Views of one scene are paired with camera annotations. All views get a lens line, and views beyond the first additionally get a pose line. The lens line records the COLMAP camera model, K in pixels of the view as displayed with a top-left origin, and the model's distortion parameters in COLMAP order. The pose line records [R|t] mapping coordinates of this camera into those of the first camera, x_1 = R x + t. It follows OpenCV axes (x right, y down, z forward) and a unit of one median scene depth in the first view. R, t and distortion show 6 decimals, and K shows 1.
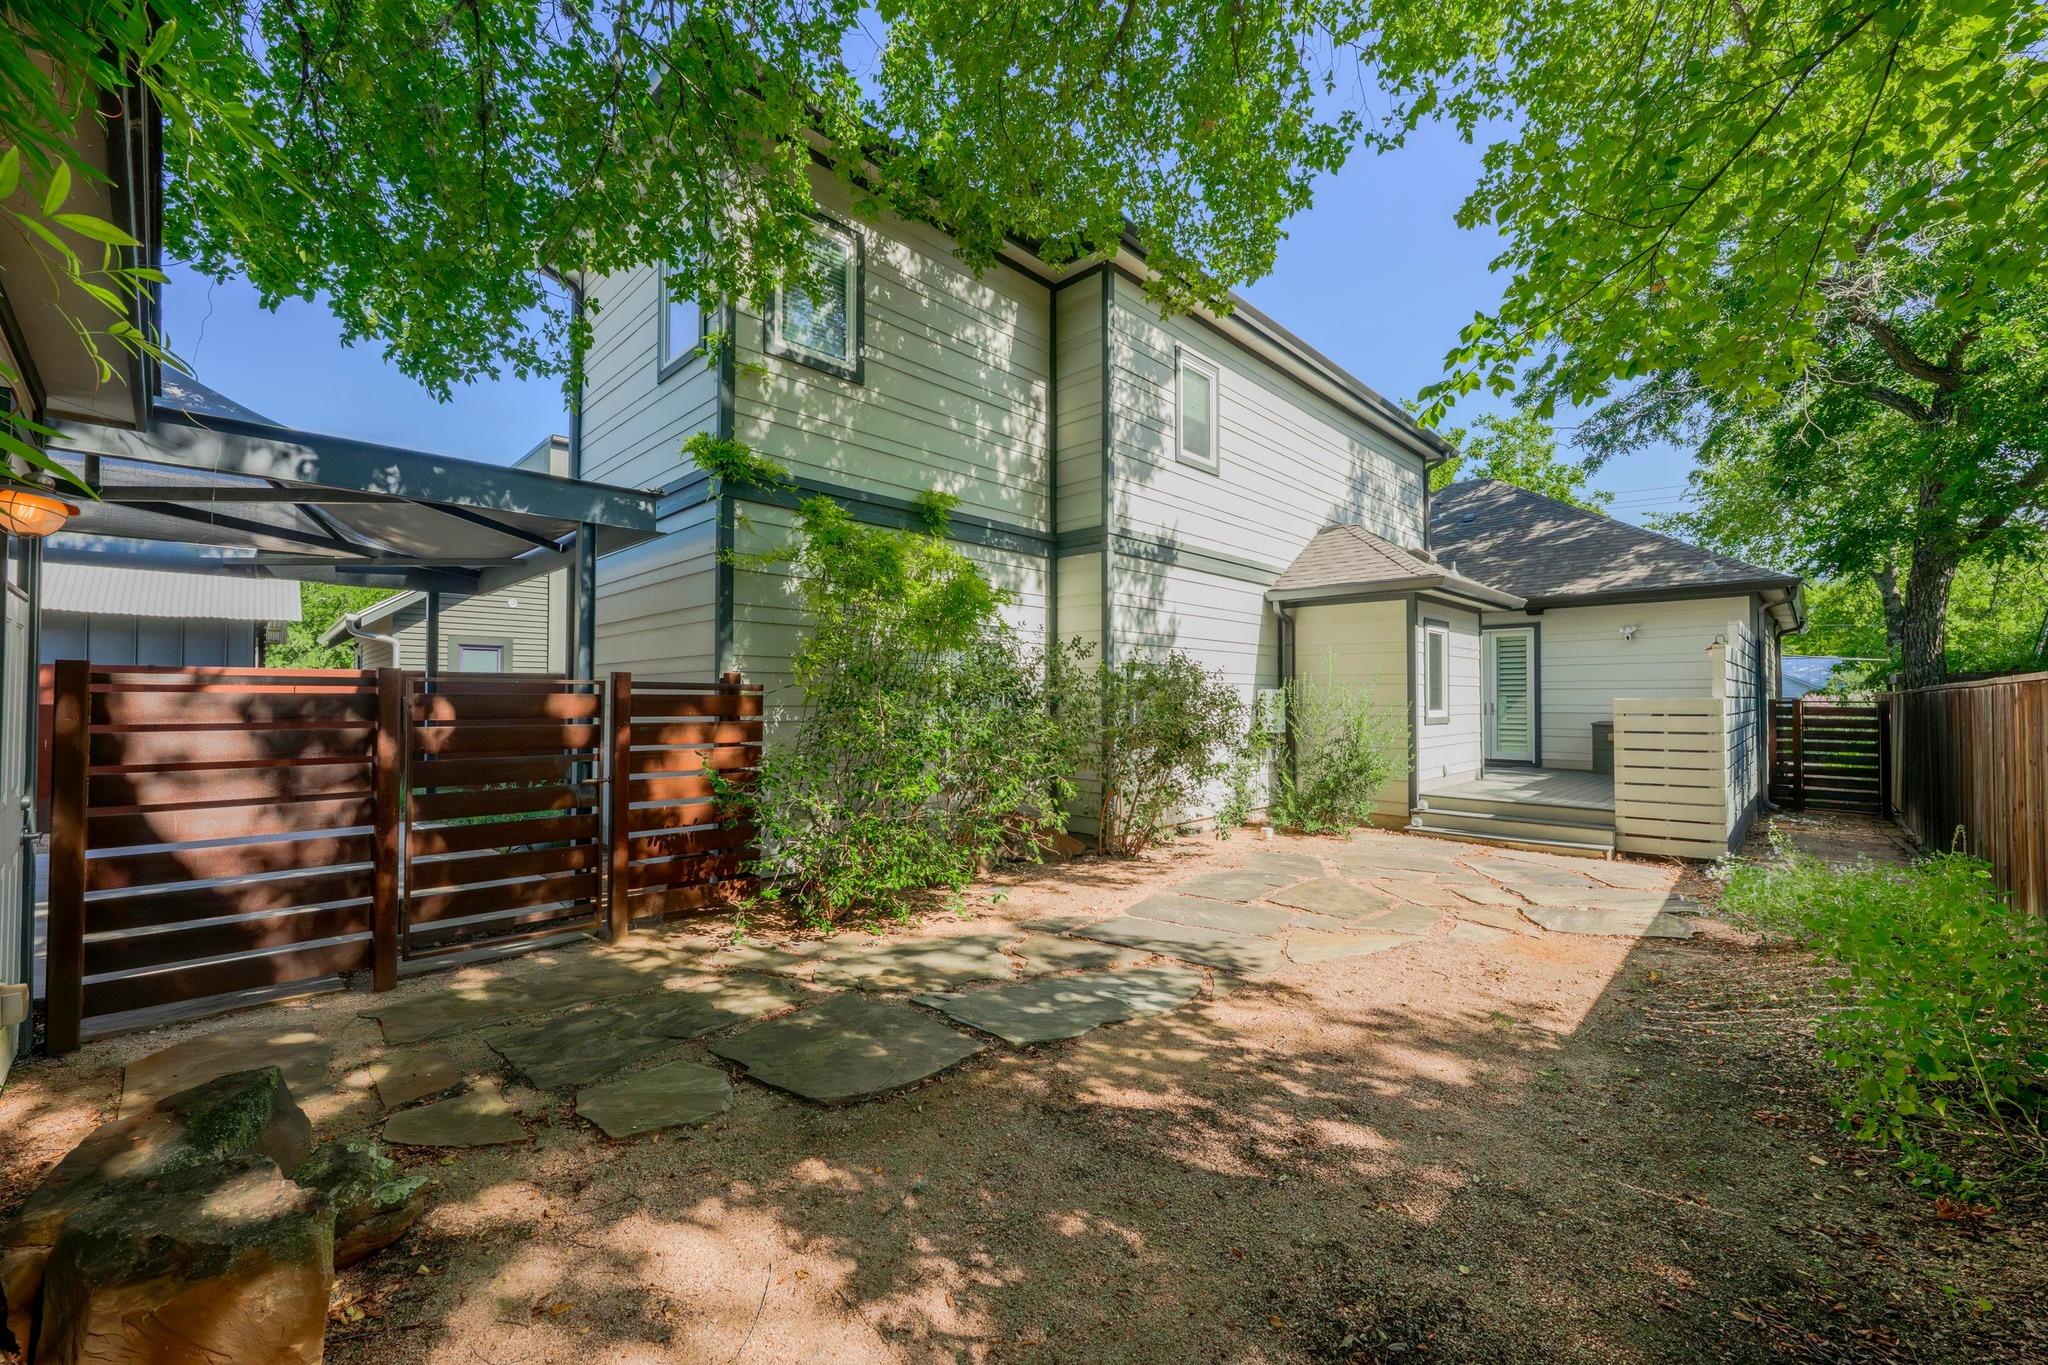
lens RADIAL K [[813.0, 0, 1024.3], [0, 813.0, 683.9], [0, 0, 1]] dist [-0.001603, 0.000773]
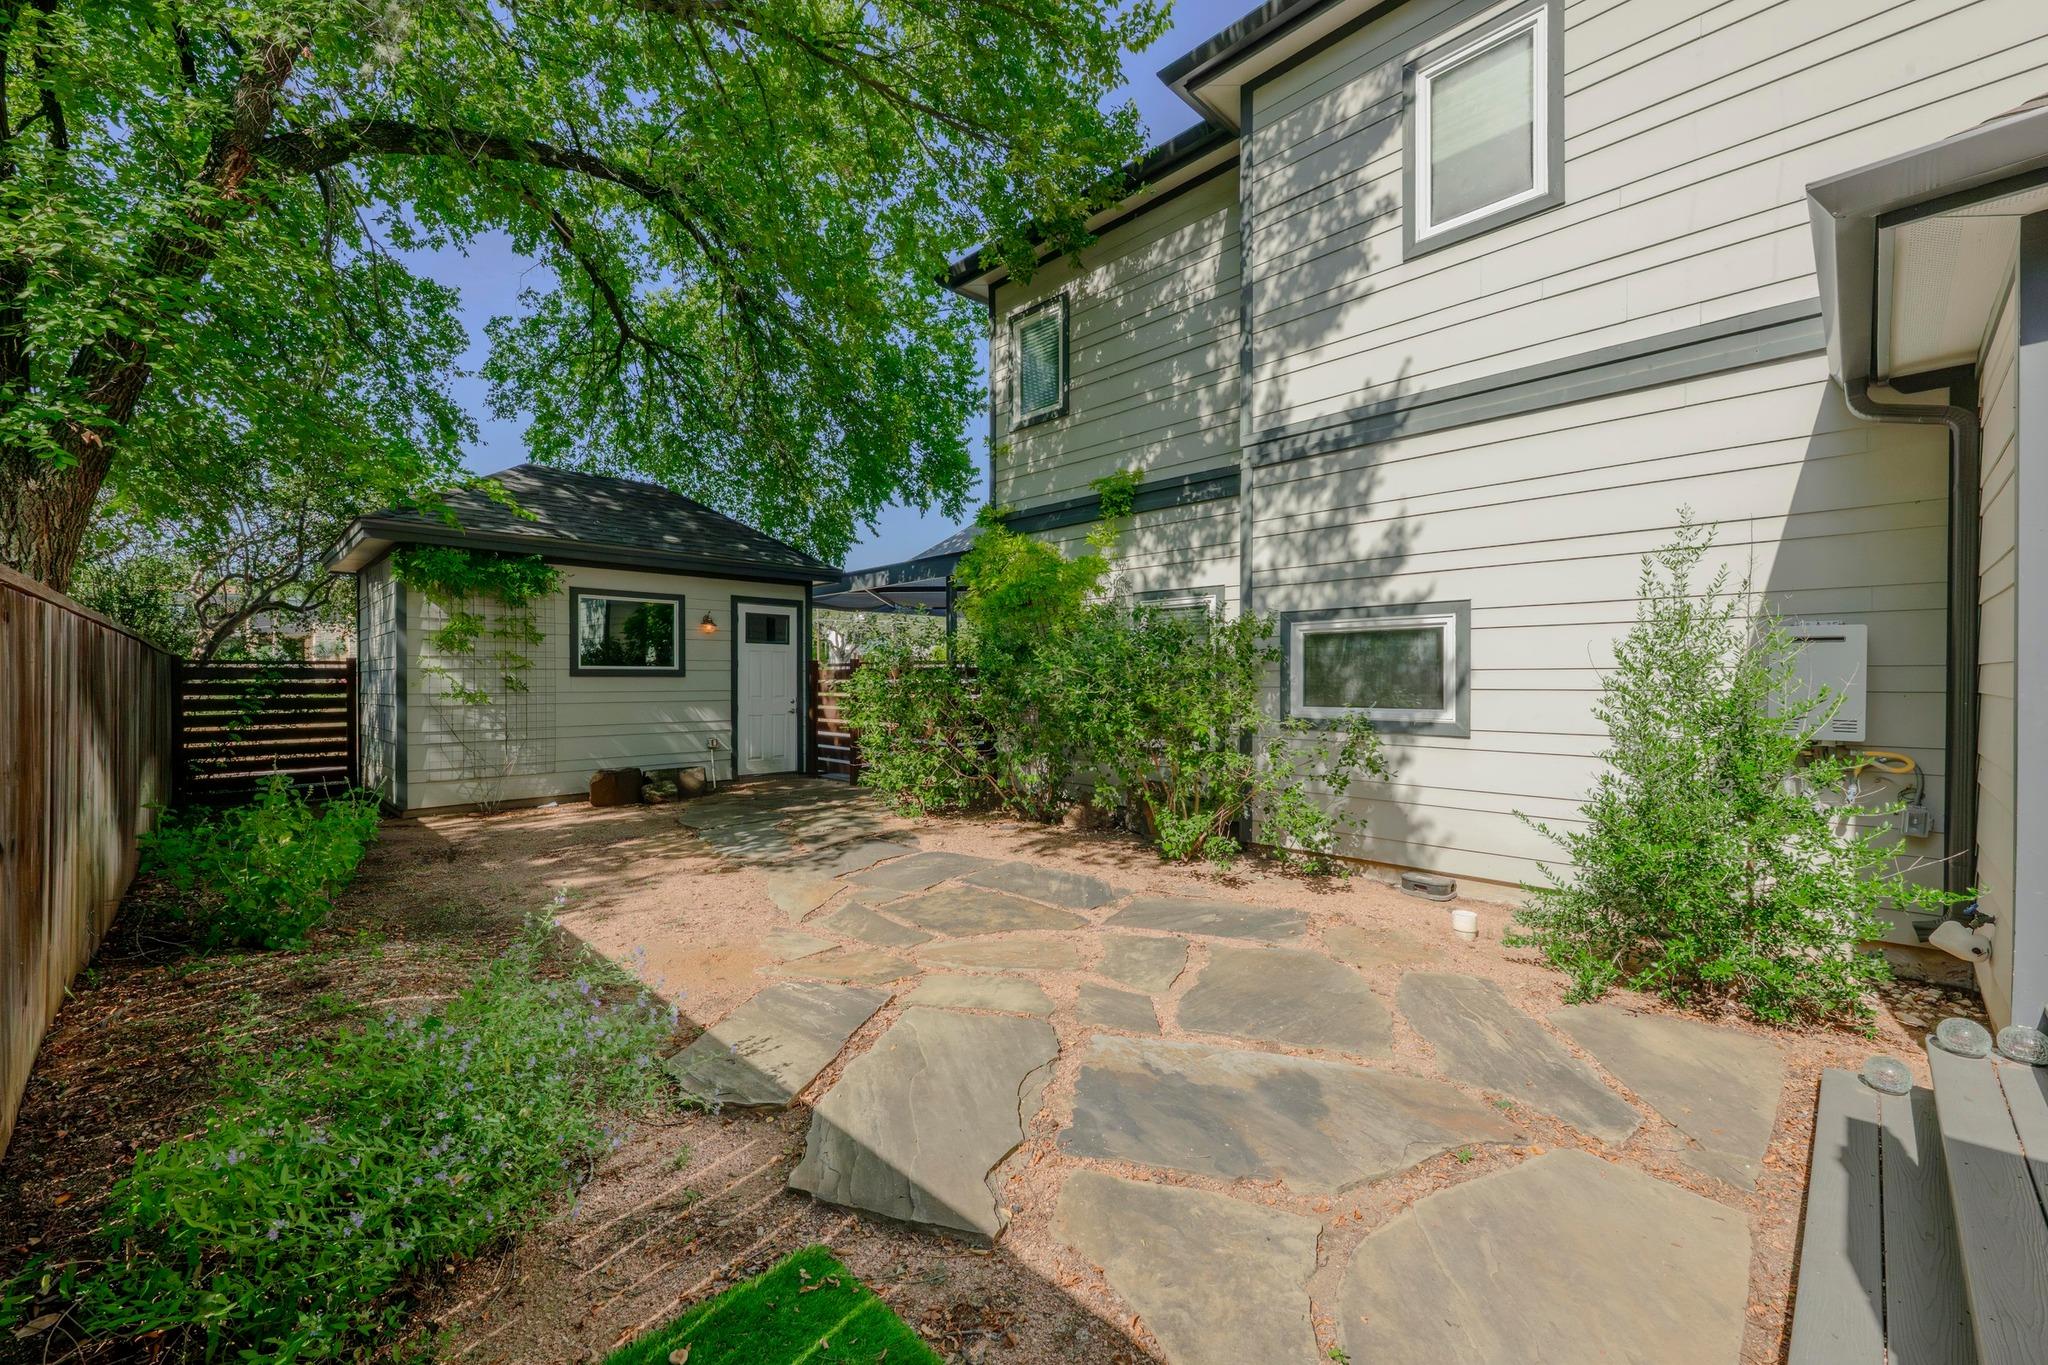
lens RADIAL K [[813.0, 0, 1023.3], [0, 813.0, 684.2], [0, 0, 1]] dist [-0.001603, 0.000773]
pose [[-0.029498, 0.003649, -0.999558, 0.861806], [0.020885, 0.999777, 0.003033, 0.031154], [0.999347, -0.020787, -0.029568, 0.795836]]
